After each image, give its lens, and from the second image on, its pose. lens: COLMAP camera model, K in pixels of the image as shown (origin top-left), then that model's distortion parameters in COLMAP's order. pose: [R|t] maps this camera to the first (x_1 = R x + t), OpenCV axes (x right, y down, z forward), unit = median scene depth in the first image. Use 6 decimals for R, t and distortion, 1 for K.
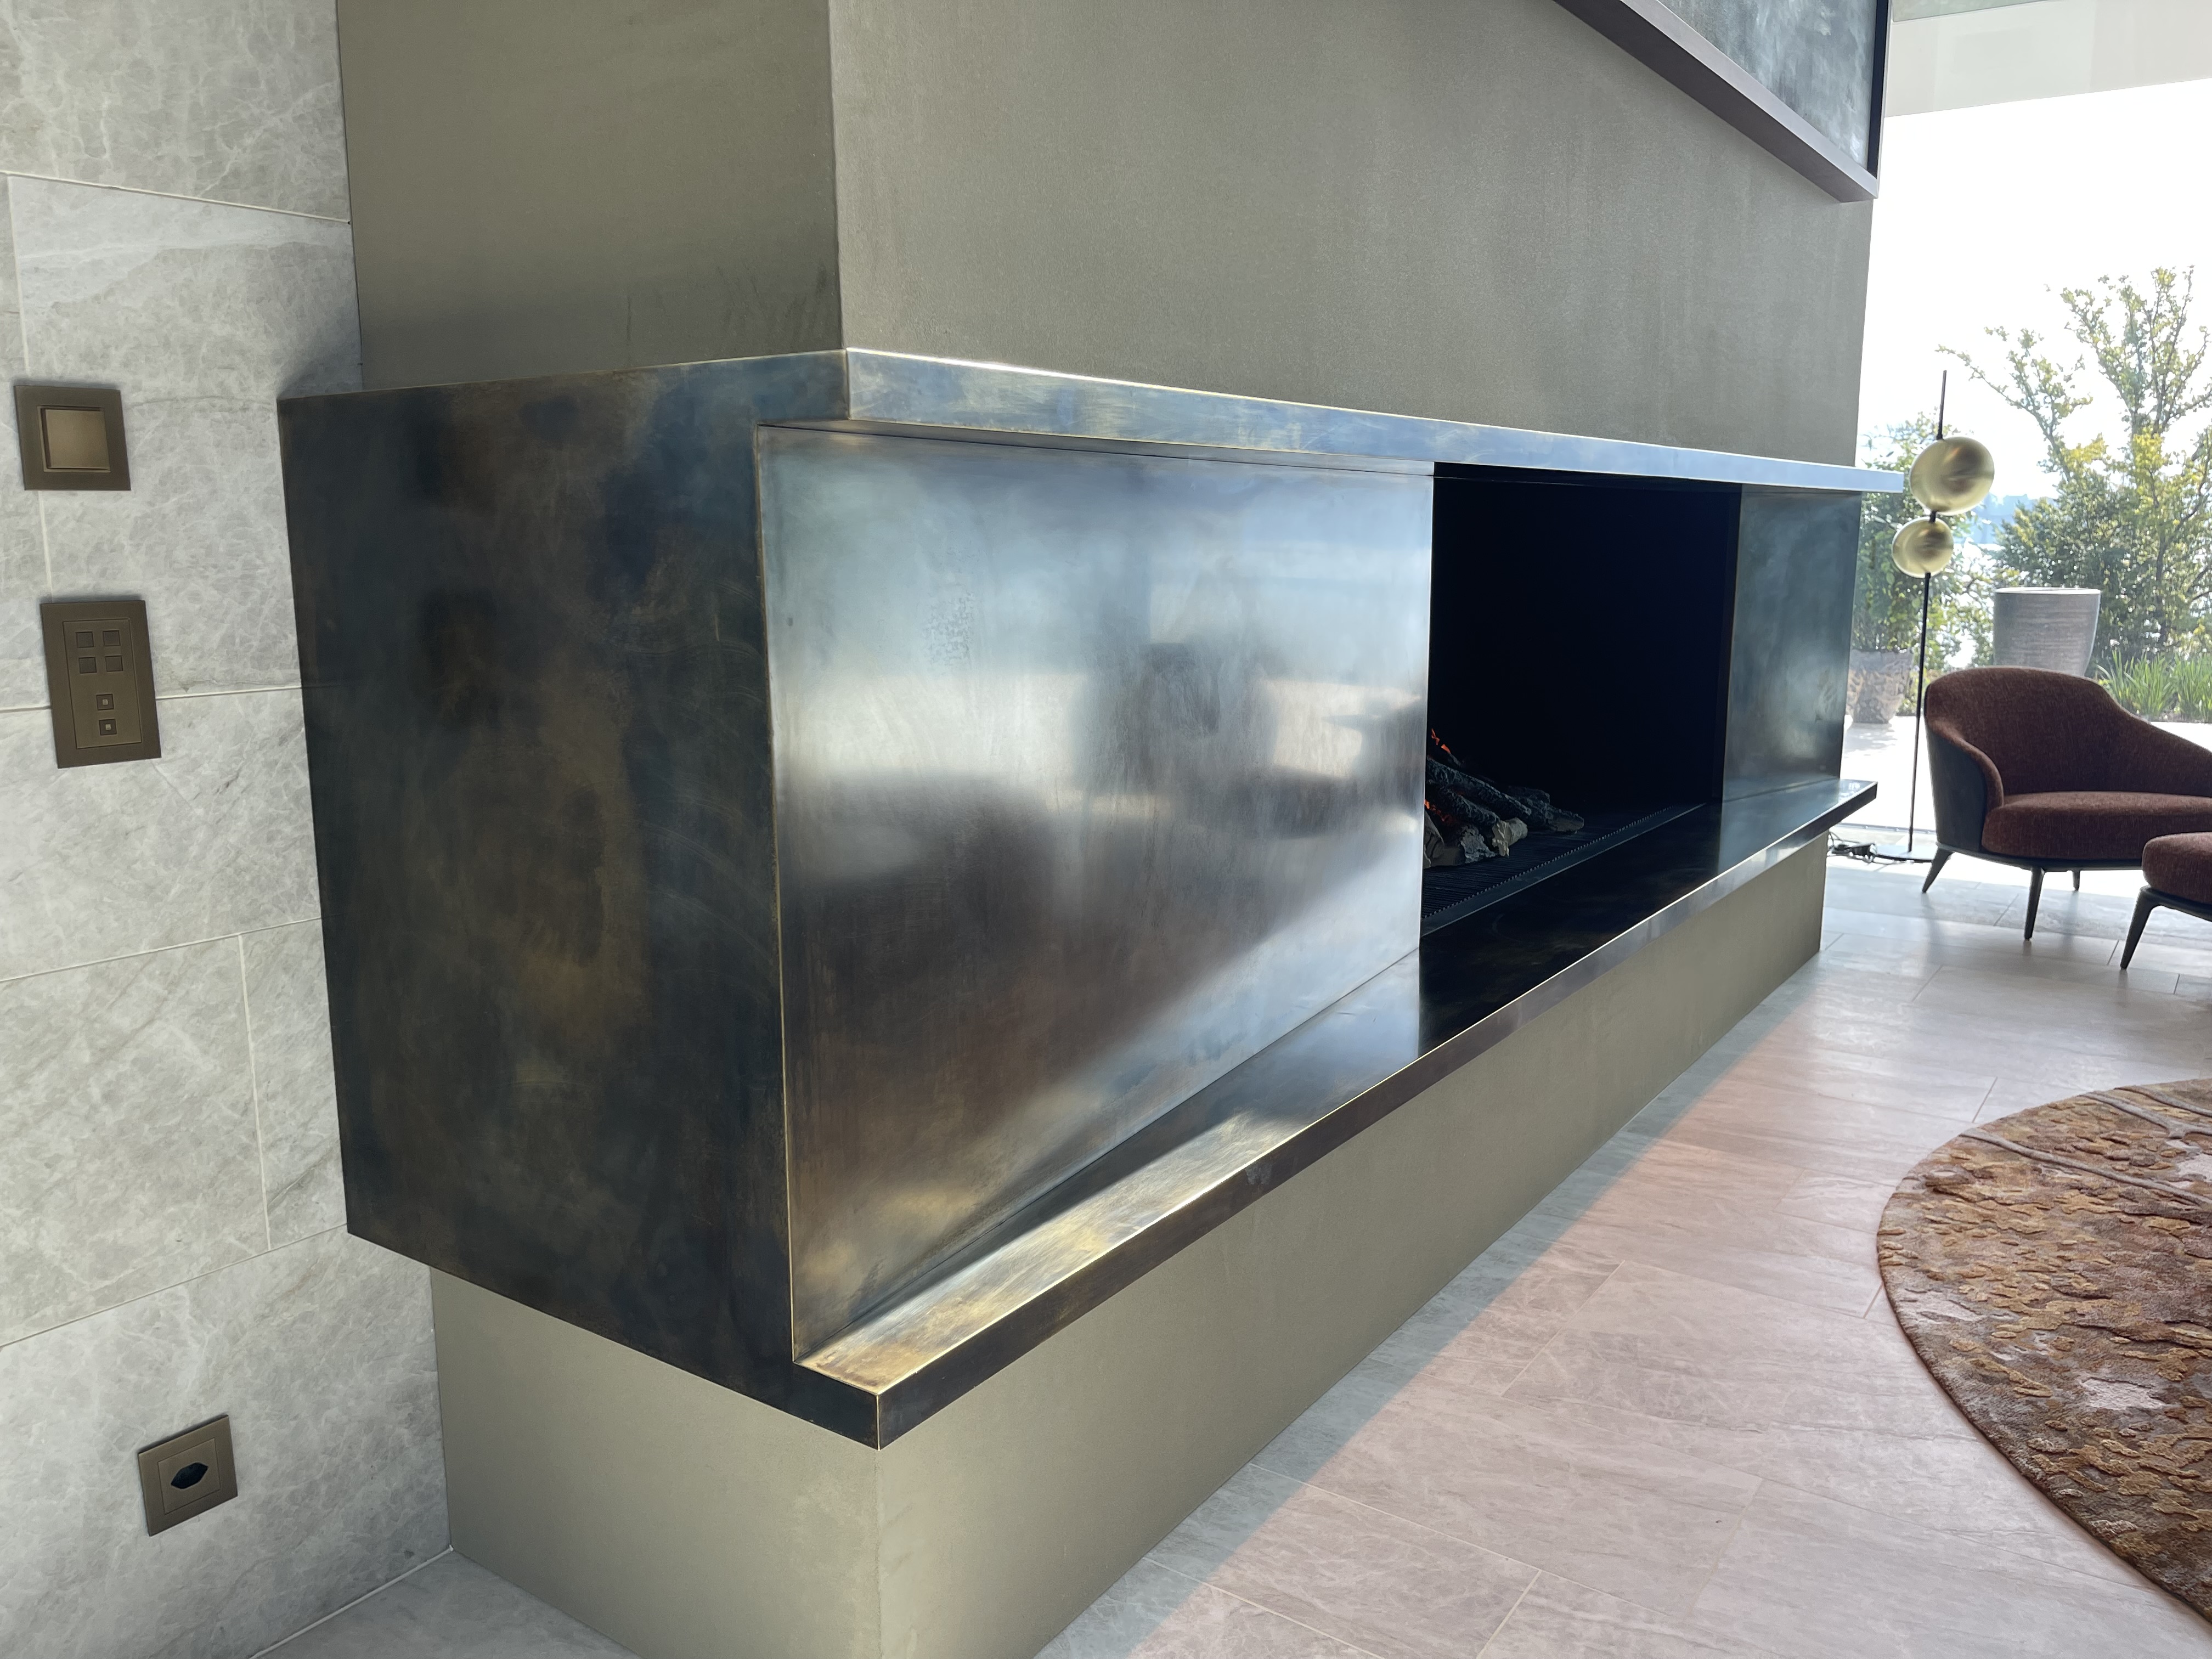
lens RADIAL K [[1683.6, 0, 1143.0], [0, 1683.6, 838.8], [0, 0, 1]] dist [0.063820, -0.094238]
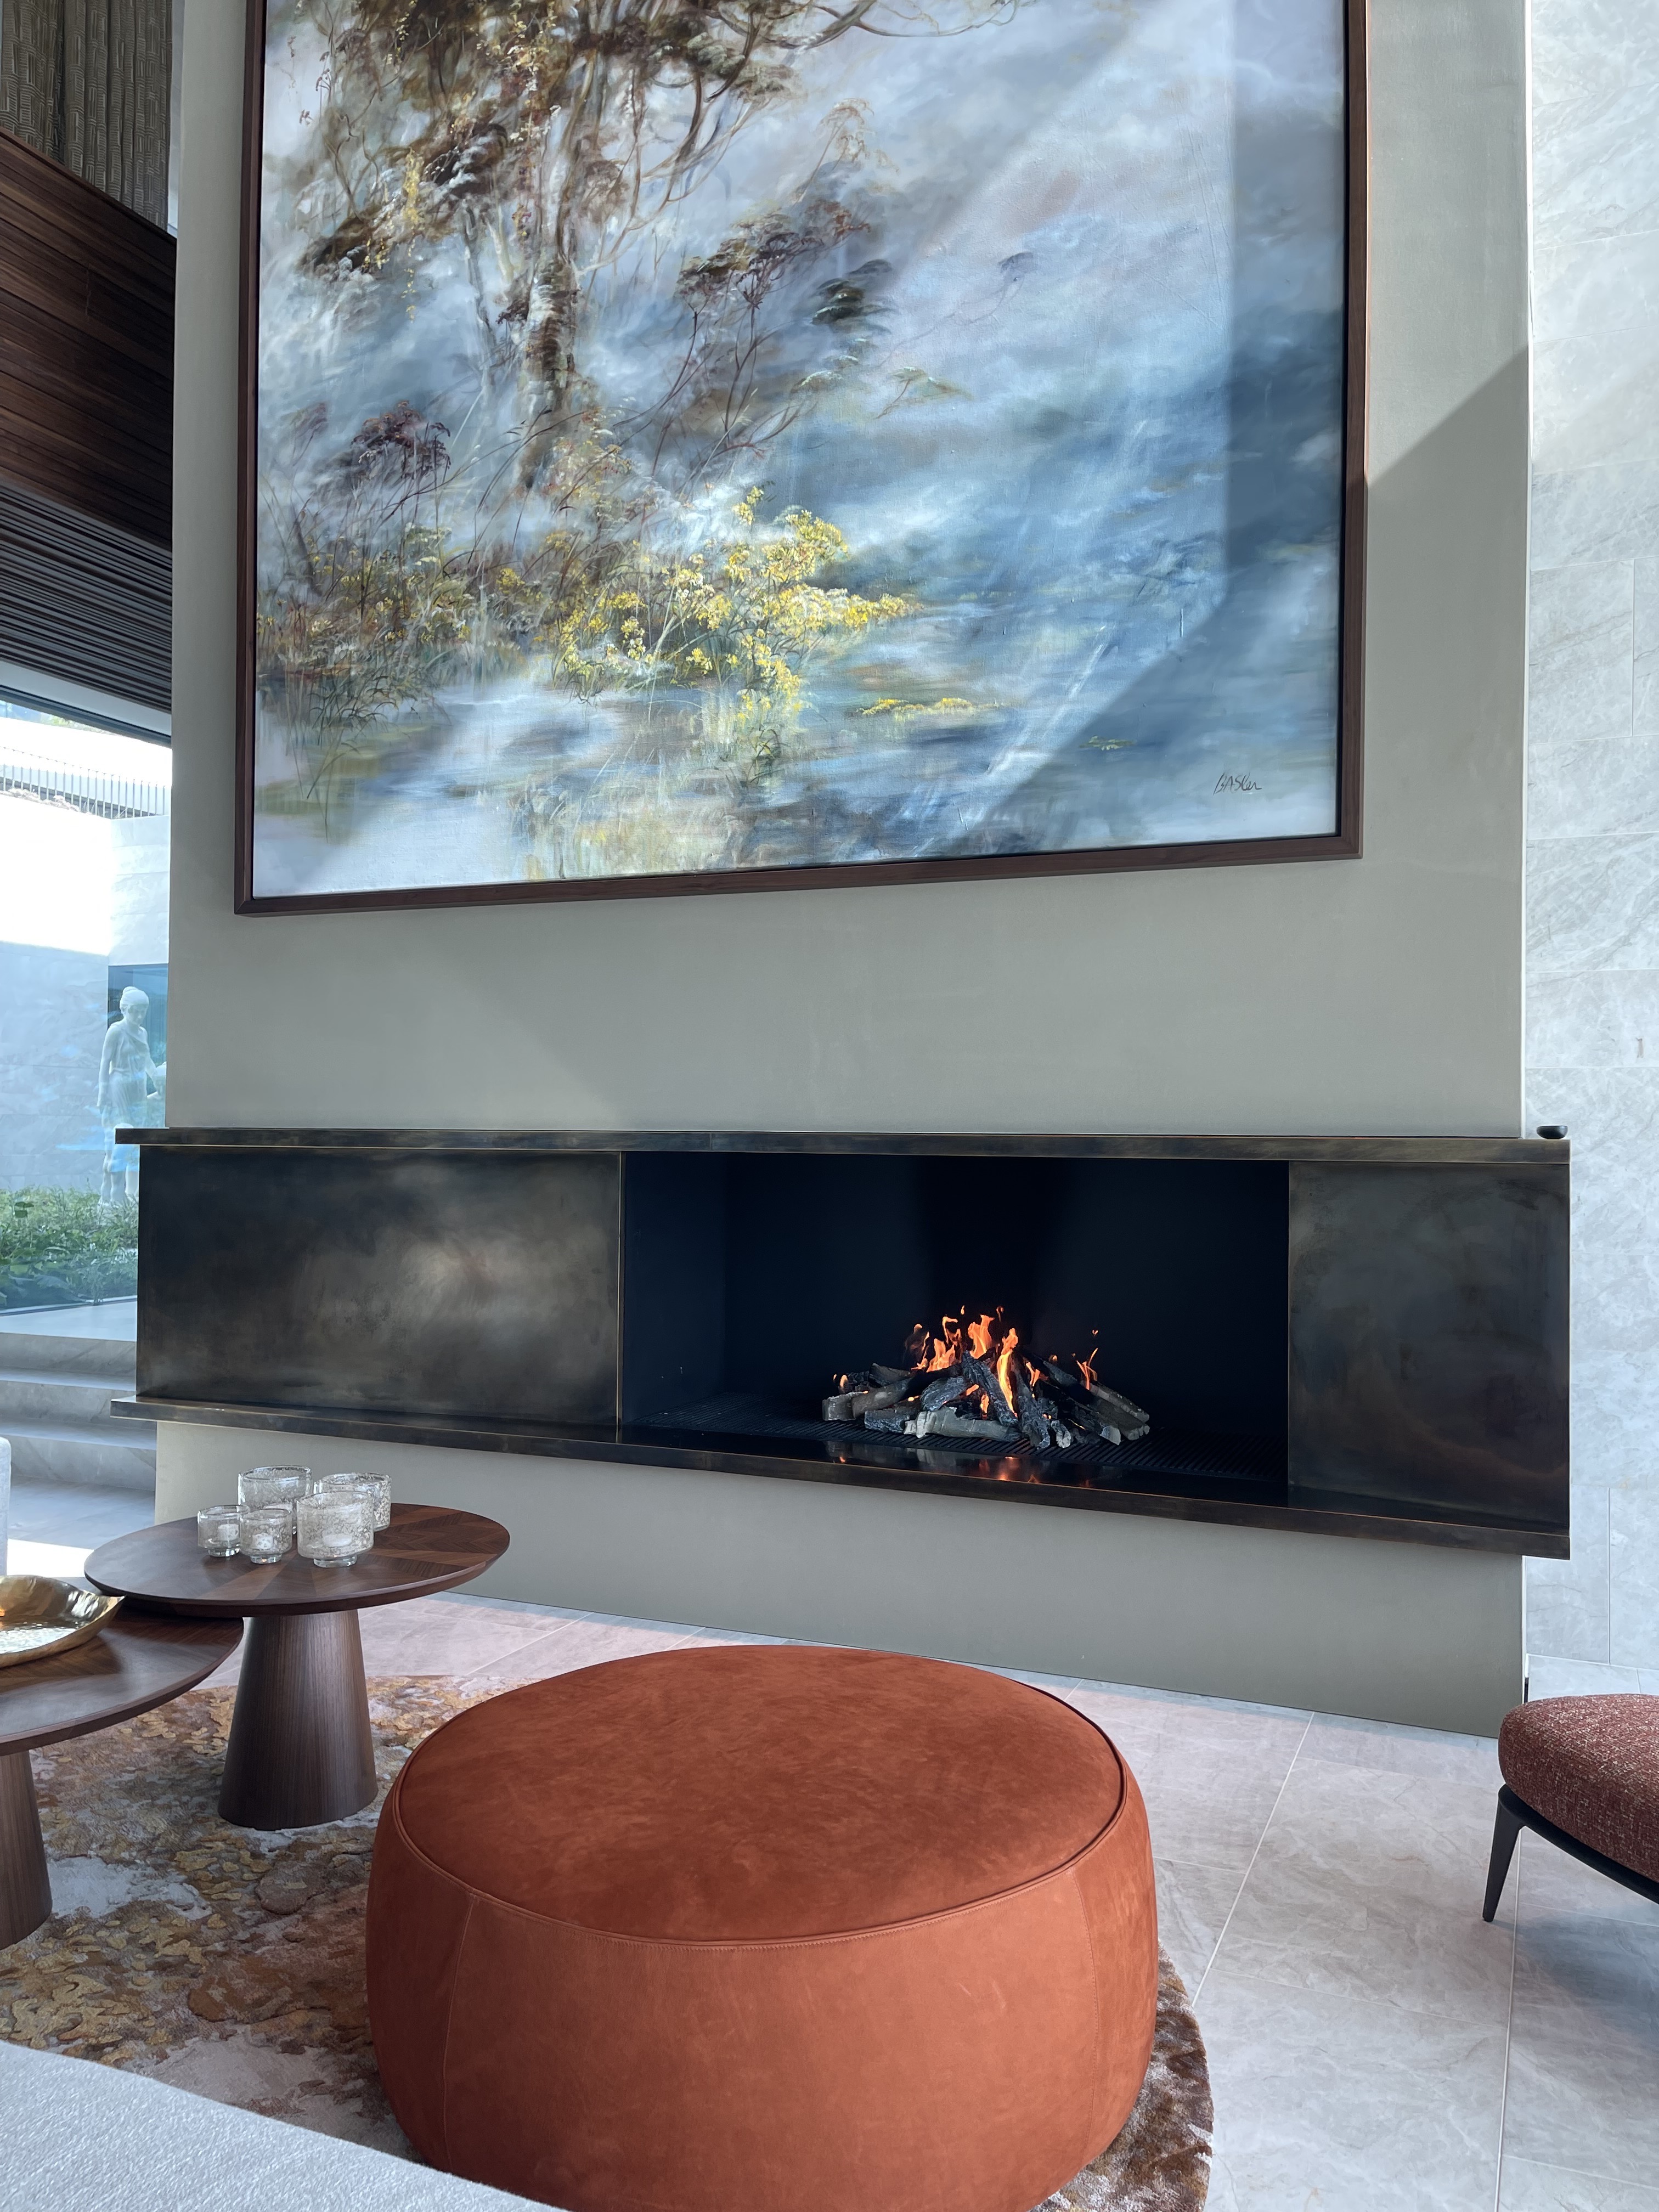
lens RADIAL K [[1683.6, 0, 836.1], [0, 1683.6, 1113.2], [0, 0, 1]] dist [0.063820, -0.094238]
pose [[0.178394, -0.021546, -0.983723, 3.277119], [-0.190987, 0.979988, -0.056099, -0.327222], [0.965246, 0.197886, 0.170709, 1.527008]]
